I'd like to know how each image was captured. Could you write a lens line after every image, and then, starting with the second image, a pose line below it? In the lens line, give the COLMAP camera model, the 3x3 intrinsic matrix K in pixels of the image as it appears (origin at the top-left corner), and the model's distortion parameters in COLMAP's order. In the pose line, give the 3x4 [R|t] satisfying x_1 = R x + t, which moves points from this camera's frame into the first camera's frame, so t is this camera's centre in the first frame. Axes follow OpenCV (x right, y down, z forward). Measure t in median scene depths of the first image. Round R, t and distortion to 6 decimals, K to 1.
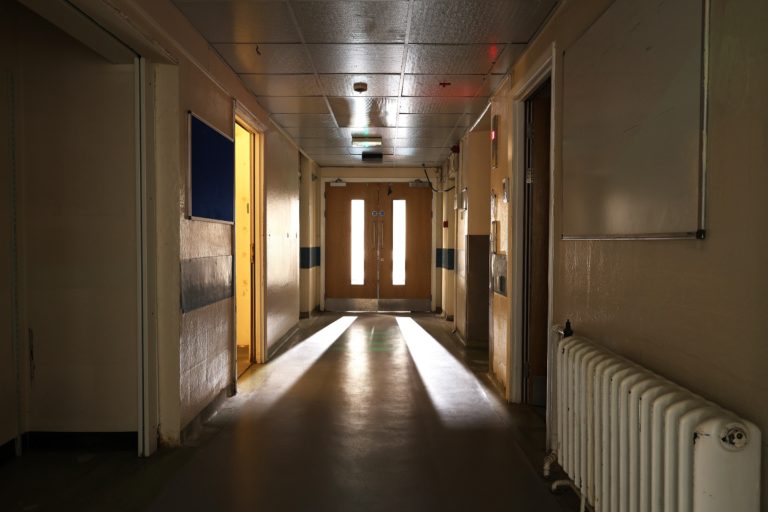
lens RADIAL K [[553.8, 0, 386.1], [0, 553.8, 255.1], [0, 0, 1]] dist [0.003503, 0.003549]
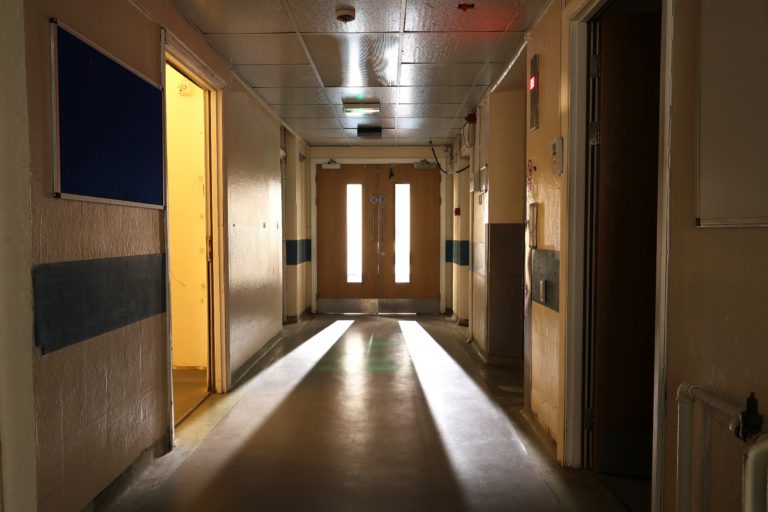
lens RADIAL K [[553.8, 0, 380.6], [0, 553.8, 254.7], [0, 0, 1]] dist [0.003503, 0.003549]
pose [[0.999833, -0.005016, -0.017598, 0.006495], [0.005291, 0.999865, 0.015588, -0.005015], [0.017517, -0.015678, 0.999724, 0.204562]]
